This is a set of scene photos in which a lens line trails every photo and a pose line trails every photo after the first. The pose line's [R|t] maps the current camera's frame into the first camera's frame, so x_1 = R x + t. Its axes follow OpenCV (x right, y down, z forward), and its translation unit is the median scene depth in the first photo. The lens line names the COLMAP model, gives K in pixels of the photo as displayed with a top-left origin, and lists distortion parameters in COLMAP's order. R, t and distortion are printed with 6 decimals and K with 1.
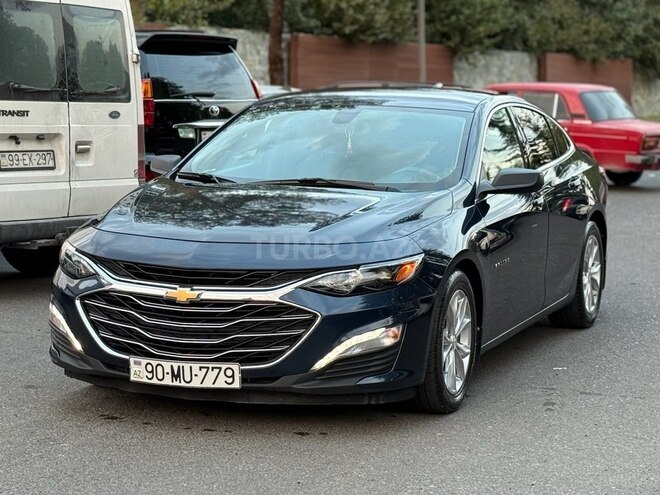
lens RADIAL K [[1671.4, 0, 330.0], [0, 1671.4, 247.5], [0, 0, 1]] dist [0.151112, 0.218597]
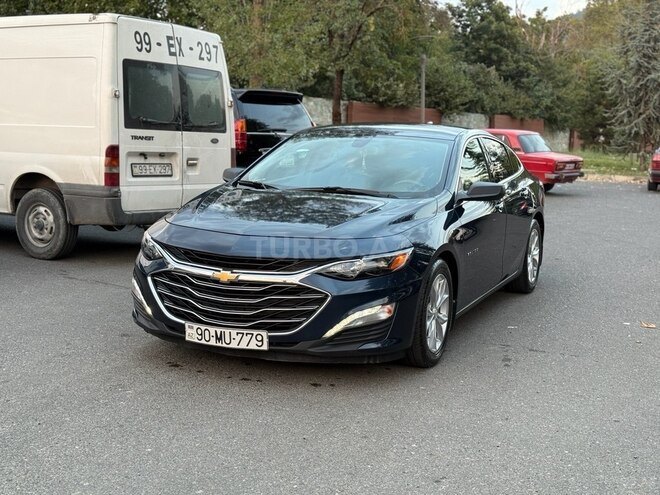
lens RADIAL K [[908.1, 0, 334.5], [0, 908.1, 248.8], [0, 0, 1]] dist [0.207847, -0.429929]
pose [[0.998983, 0.021456, -0.039659, 0.021820], [-0.020239, 0.999320, 0.030823, -0.014974], [0.040294, -0.029989, 0.998738, 0.278729]]
